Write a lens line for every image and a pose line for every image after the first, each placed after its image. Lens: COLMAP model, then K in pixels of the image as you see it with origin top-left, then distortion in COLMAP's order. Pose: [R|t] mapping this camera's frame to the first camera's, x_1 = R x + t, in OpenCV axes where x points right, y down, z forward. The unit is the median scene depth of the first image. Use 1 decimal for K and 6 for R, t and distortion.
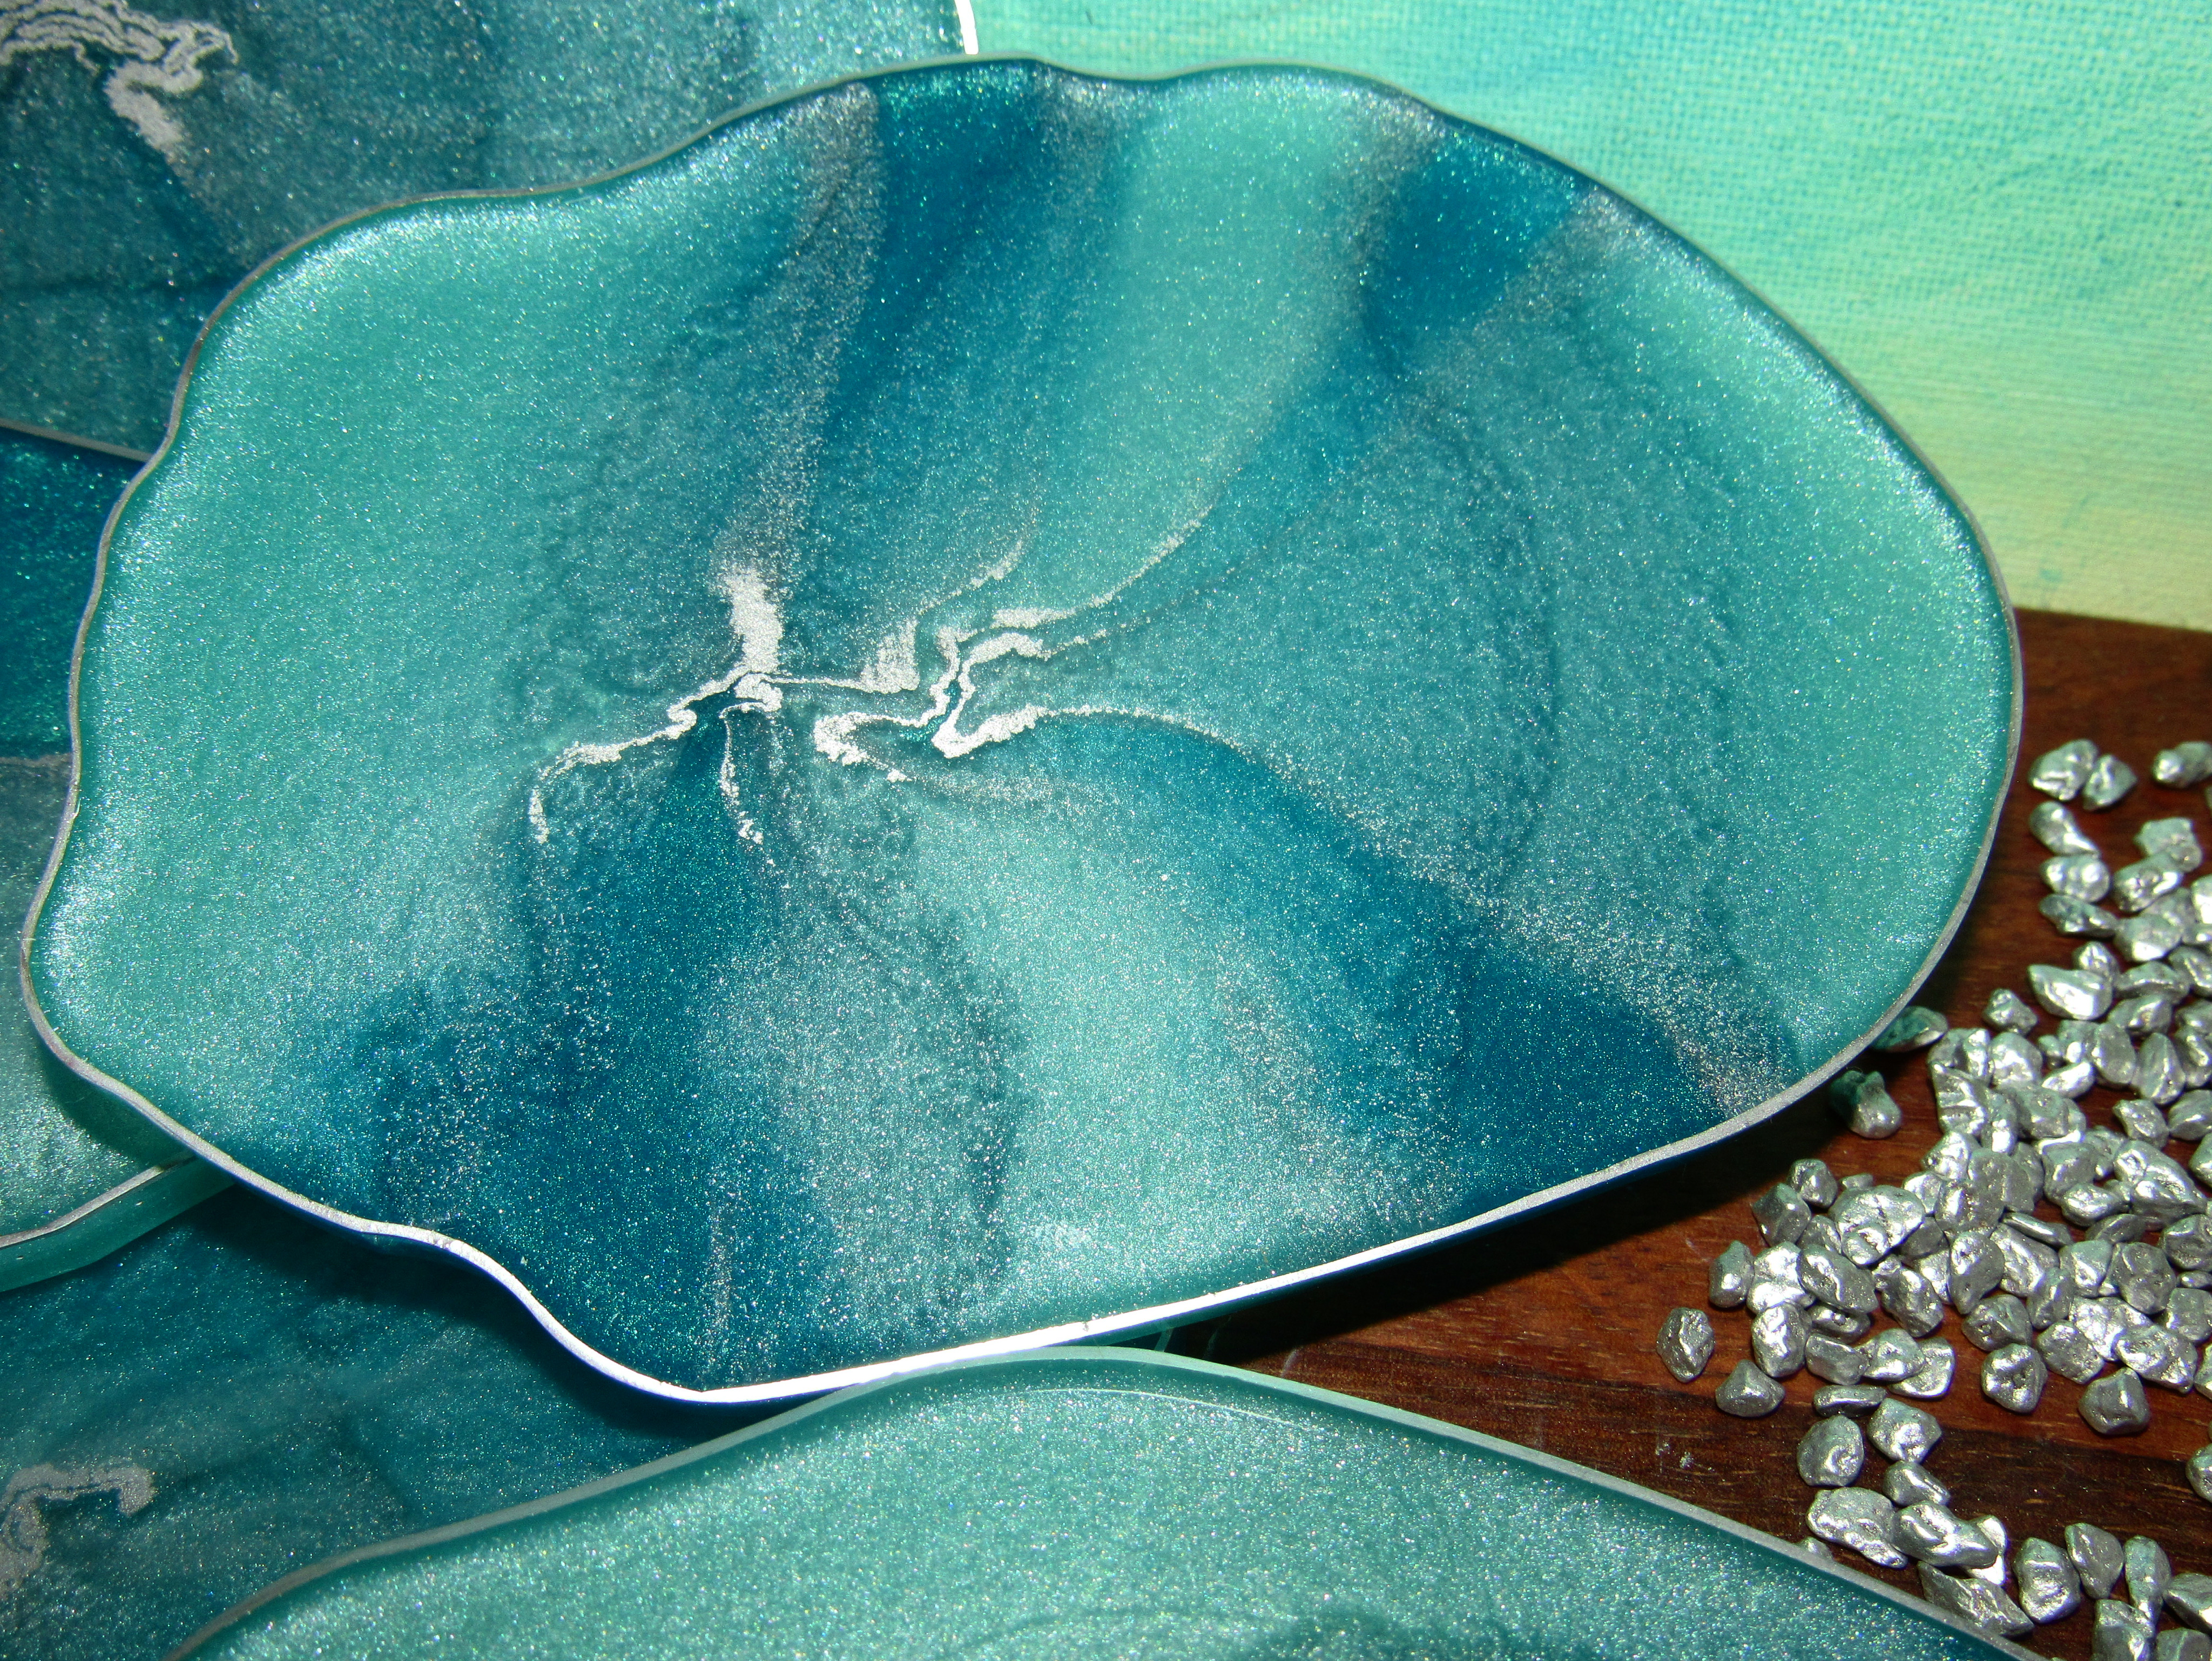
lens RADIAL K [[2285.4, 0, 1106.0], [0, 2285.4, 830.5], [0, 0, 1]] dist [-0.029424, 0.022885]
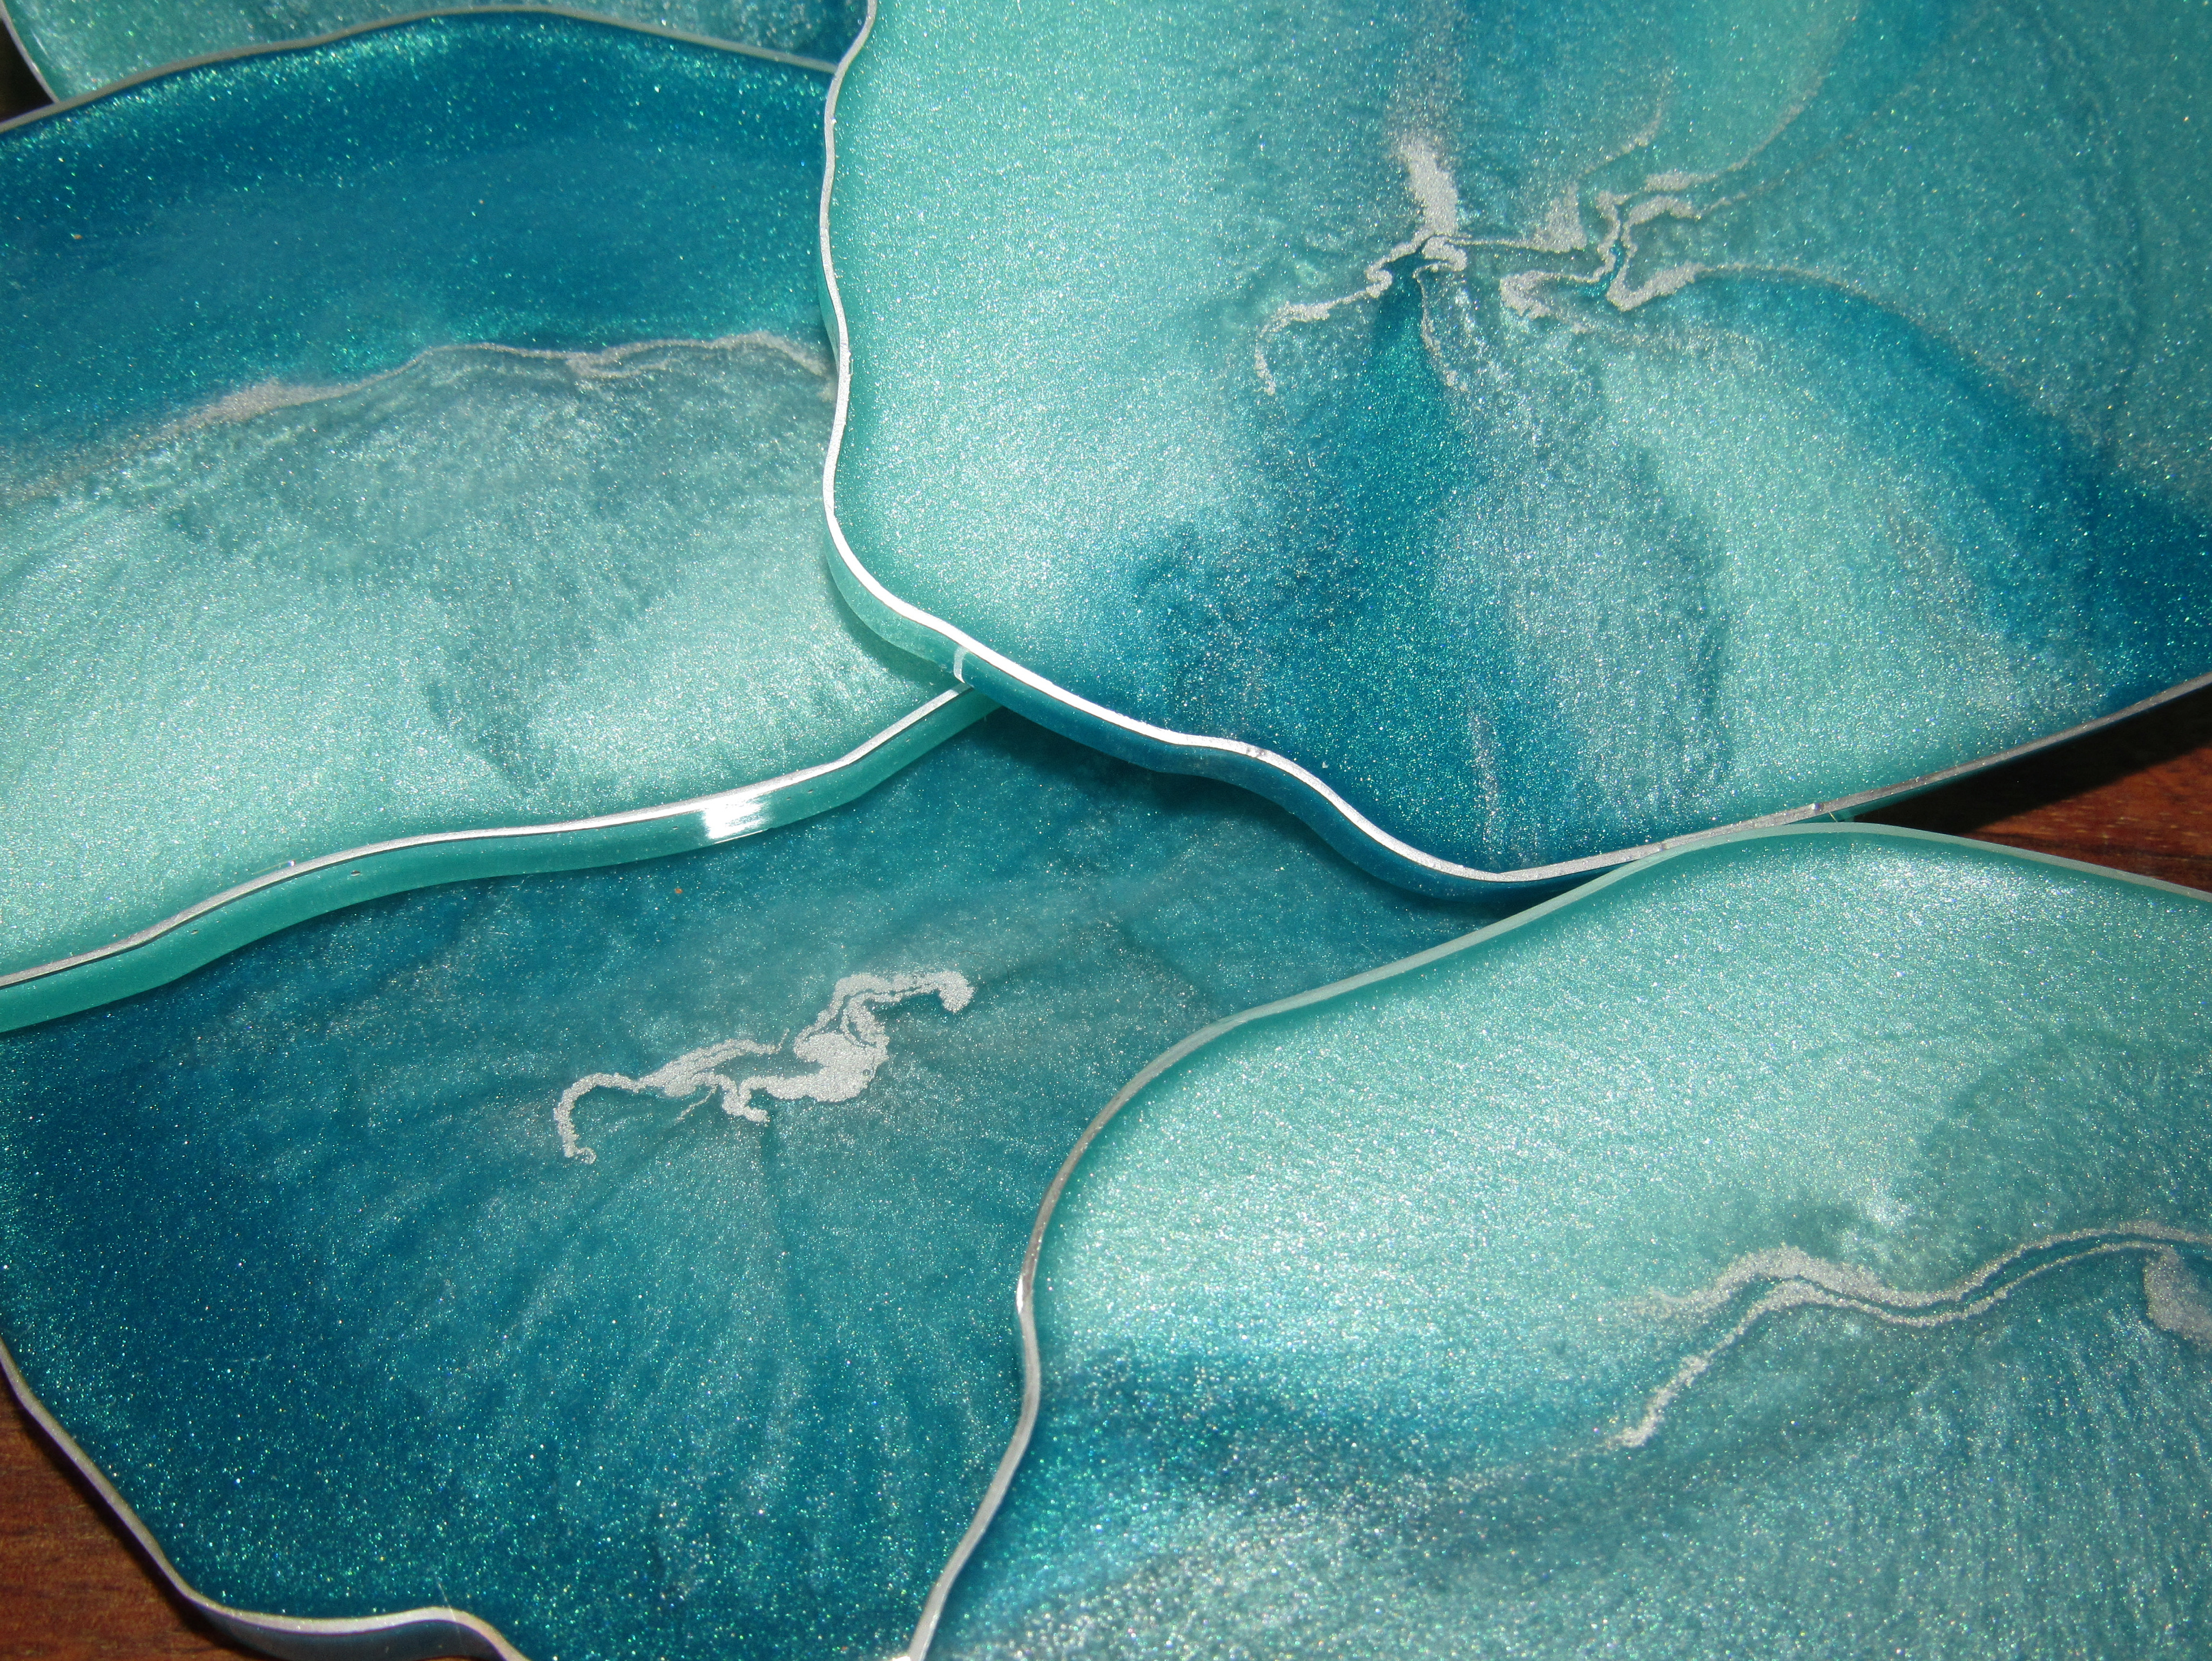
lens RADIAL K [[2285.4, 0, 1106.0], [0, 2285.4, 830.5], [0, 0, 1]] dist [-0.029424, 0.022885]
pose [[0.997823, -0.034408, 0.056262, -0.380736], [0.027043, 0.991561, 0.126789, 0.068342], [-0.060150, -0.124992, 0.990333, -0.086817]]
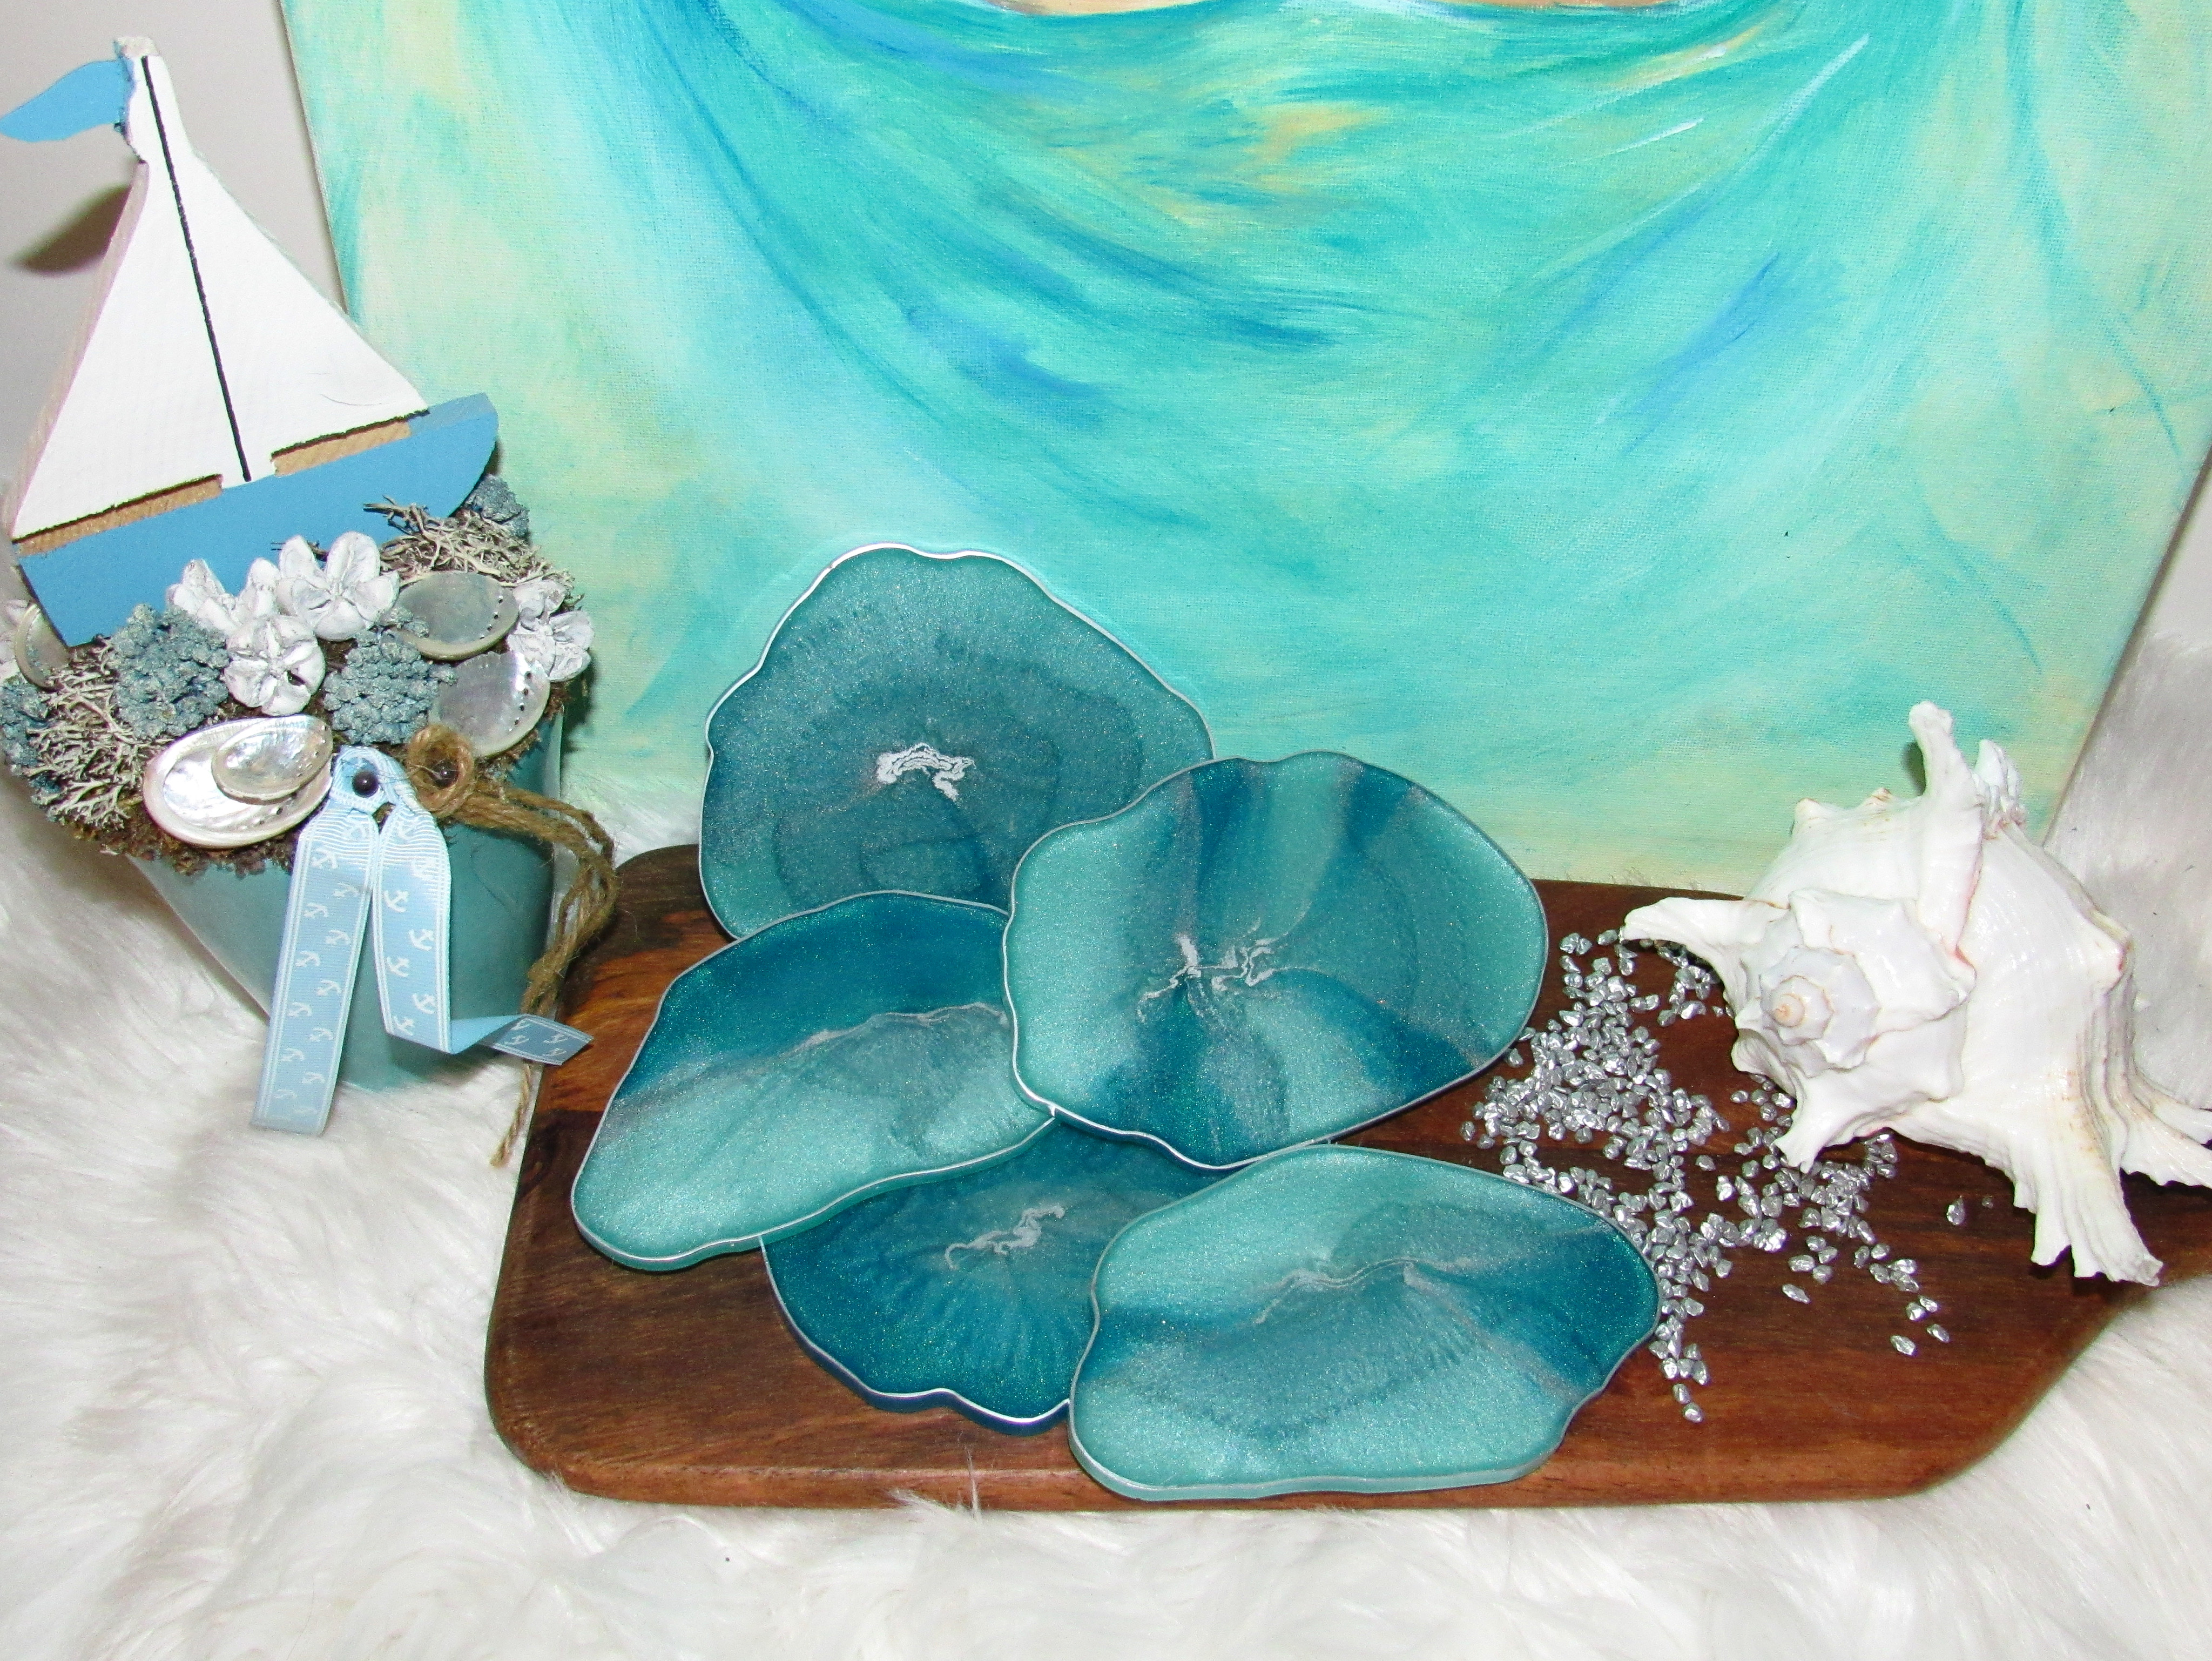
lens RADIAL K [[2285.4, 0, 1106.0], [0, 2285.4, 830.5], [0, 0, 1]] dist [-0.029424, 0.022885]
pose [[0.989295, -0.082134, 0.120618, -0.685581], [0.078961, 0.996400, 0.030863, -0.392813], [-0.122718, -0.021008, 0.992219, -2.423706]]
